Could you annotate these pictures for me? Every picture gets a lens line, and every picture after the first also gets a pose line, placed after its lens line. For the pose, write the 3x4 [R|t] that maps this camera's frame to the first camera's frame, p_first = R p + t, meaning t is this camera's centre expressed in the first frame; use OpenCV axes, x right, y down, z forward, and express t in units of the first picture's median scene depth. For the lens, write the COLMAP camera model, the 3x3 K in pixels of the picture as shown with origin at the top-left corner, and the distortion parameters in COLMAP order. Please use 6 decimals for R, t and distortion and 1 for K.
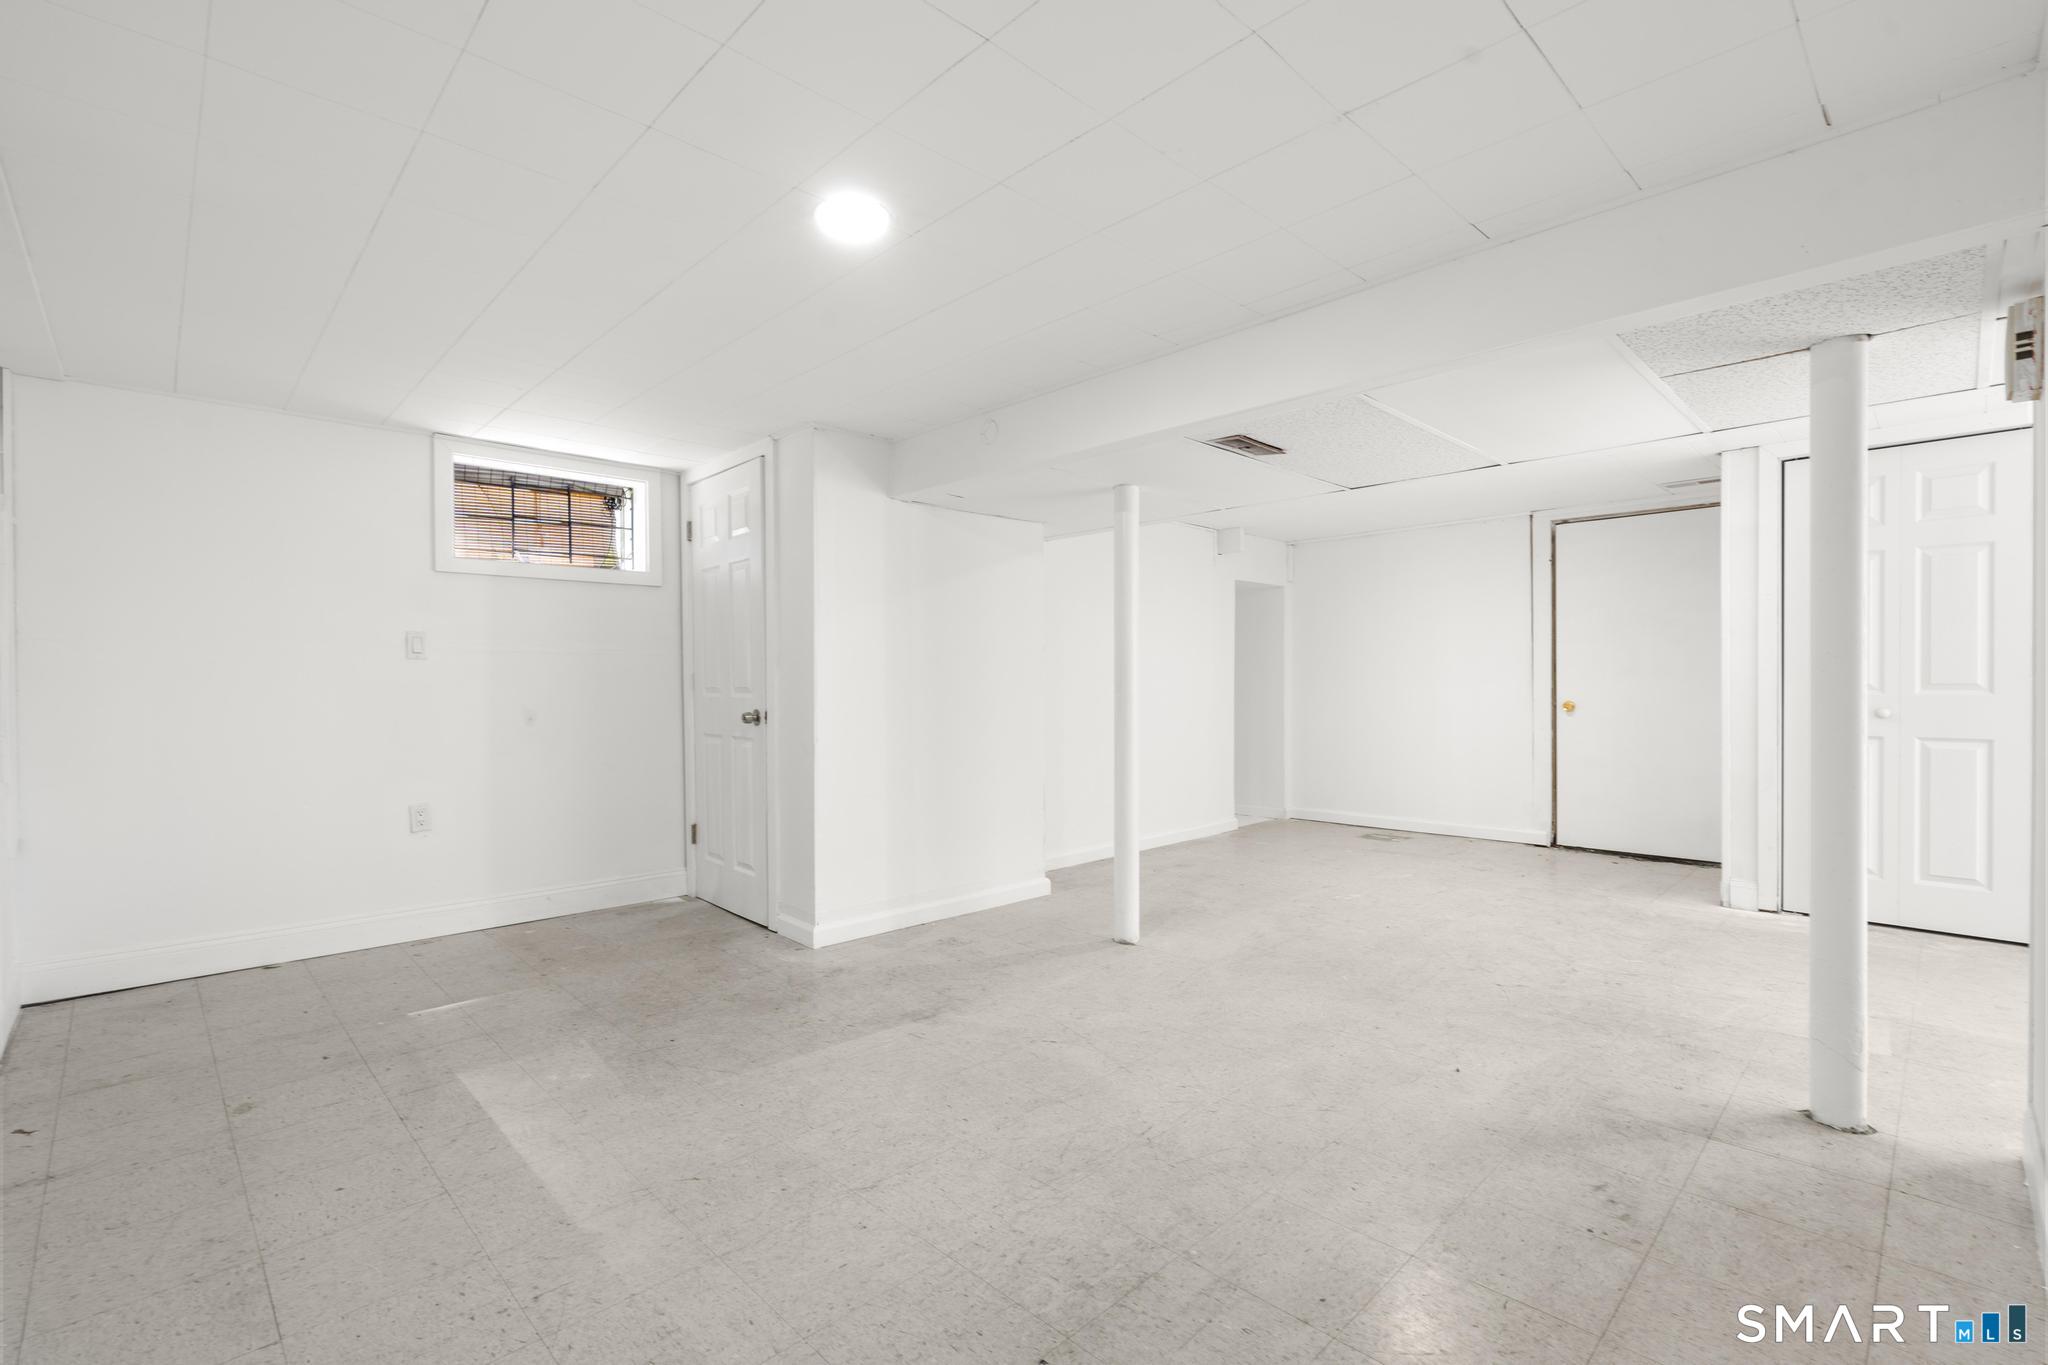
lens RADIAL K [[937.1, 0, 1025.9], [0, 937.1, 683.7], [0, 0, 1]] dist [0.000399, 0.000209]
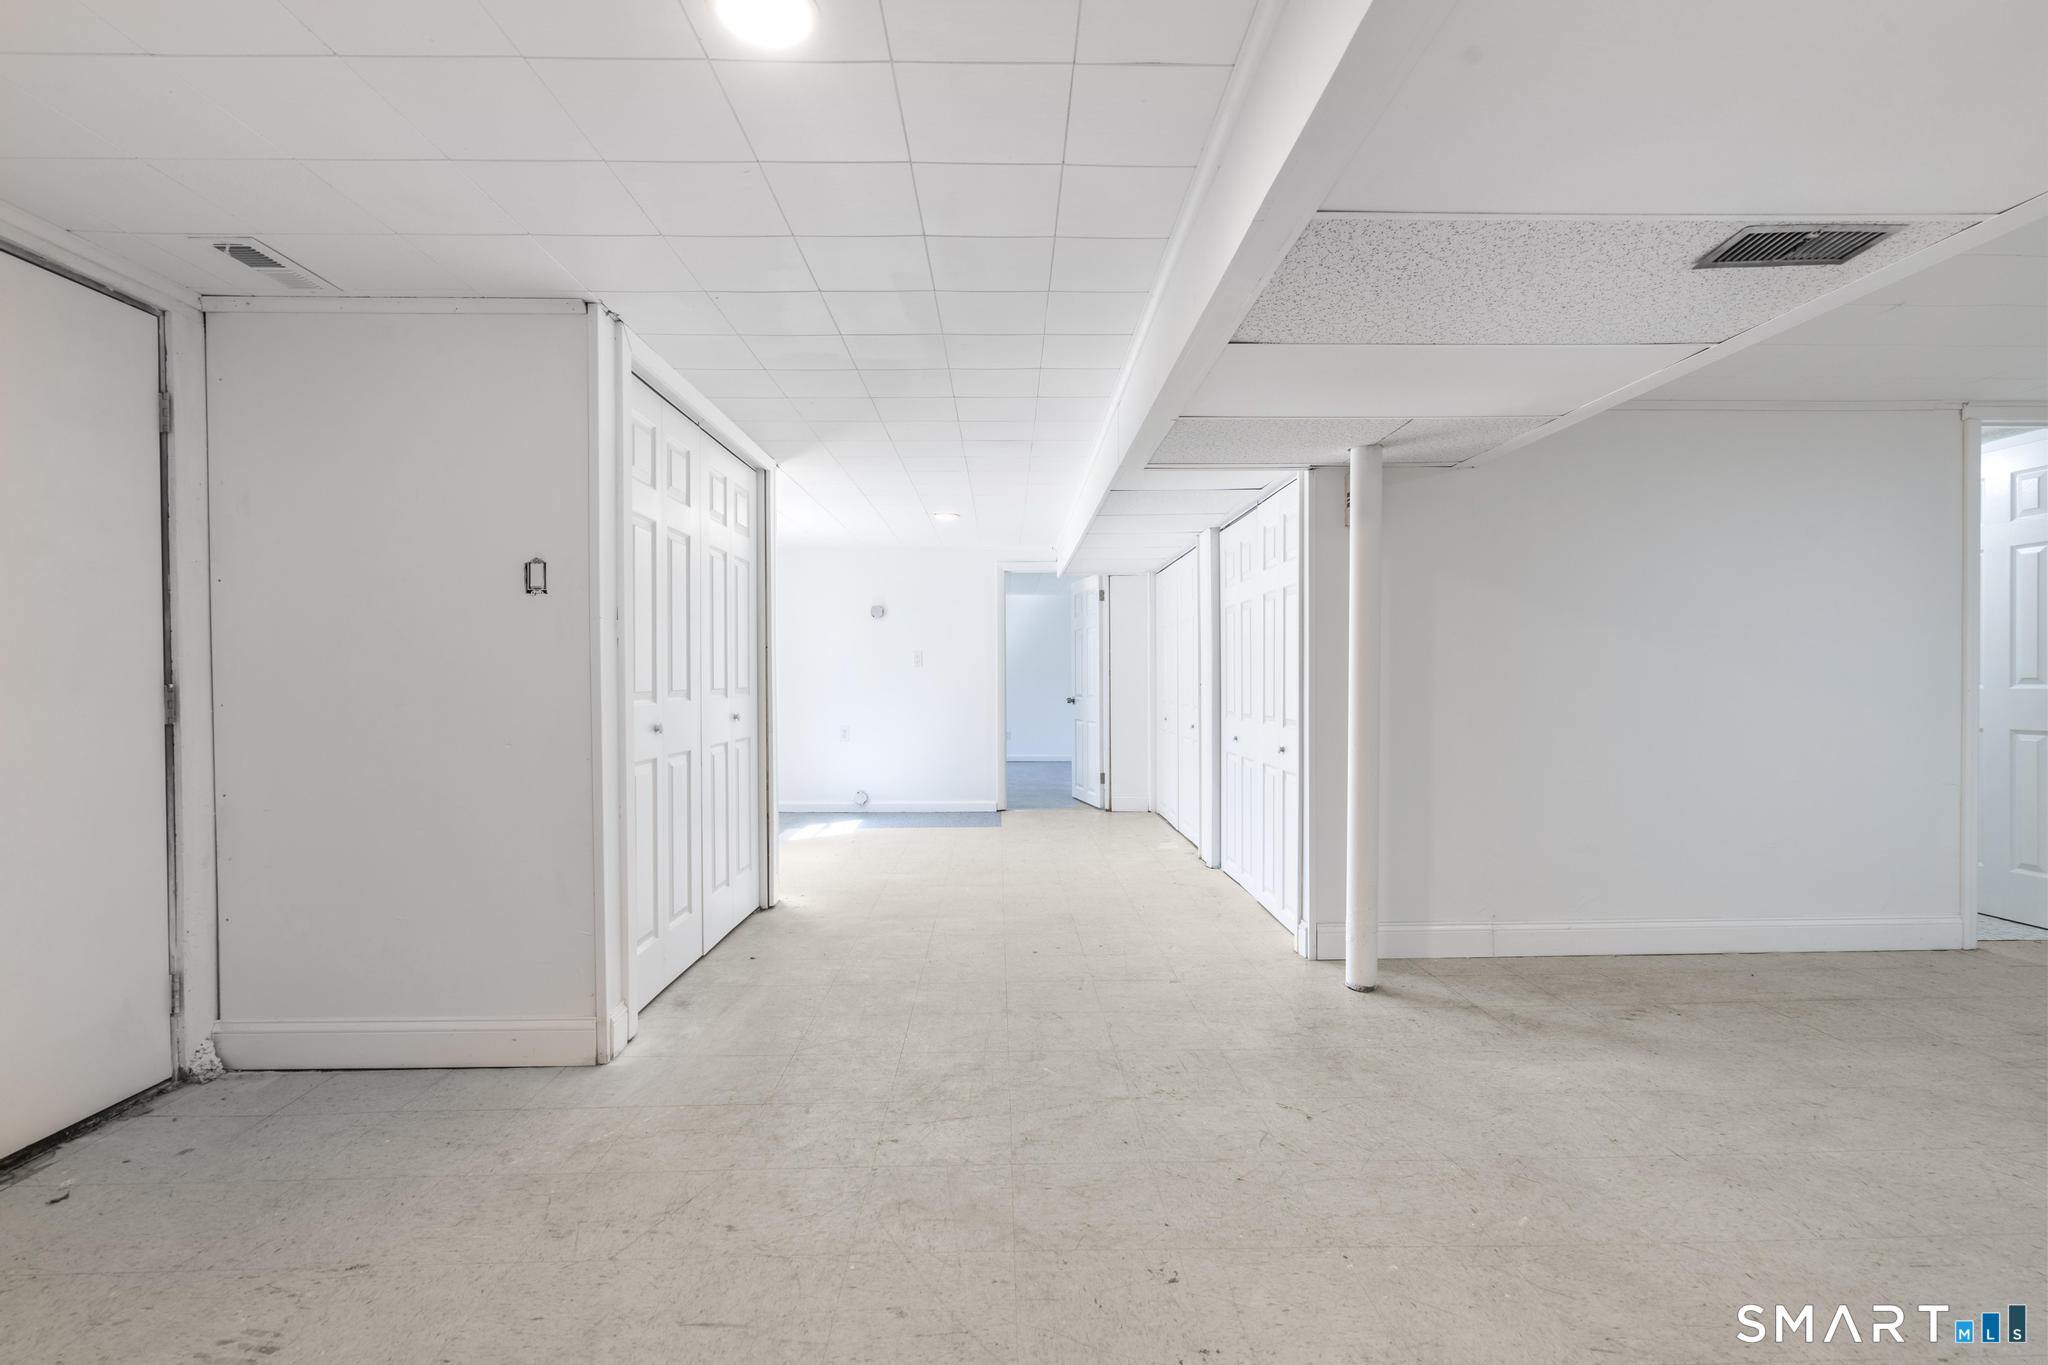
lens RADIAL K [[937.1, 0, 1024.6], [0, 937.1, 686.0], [0, 0, 1]] dist [0.000399, 0.000209]
pose [[-0.739537, 0.006488, 0.673084, 0.293080], [0.012522, 0.999913, 0.004120, -0.003361], [-0.672999, 0.011475, -0.739554, 2.505167]]
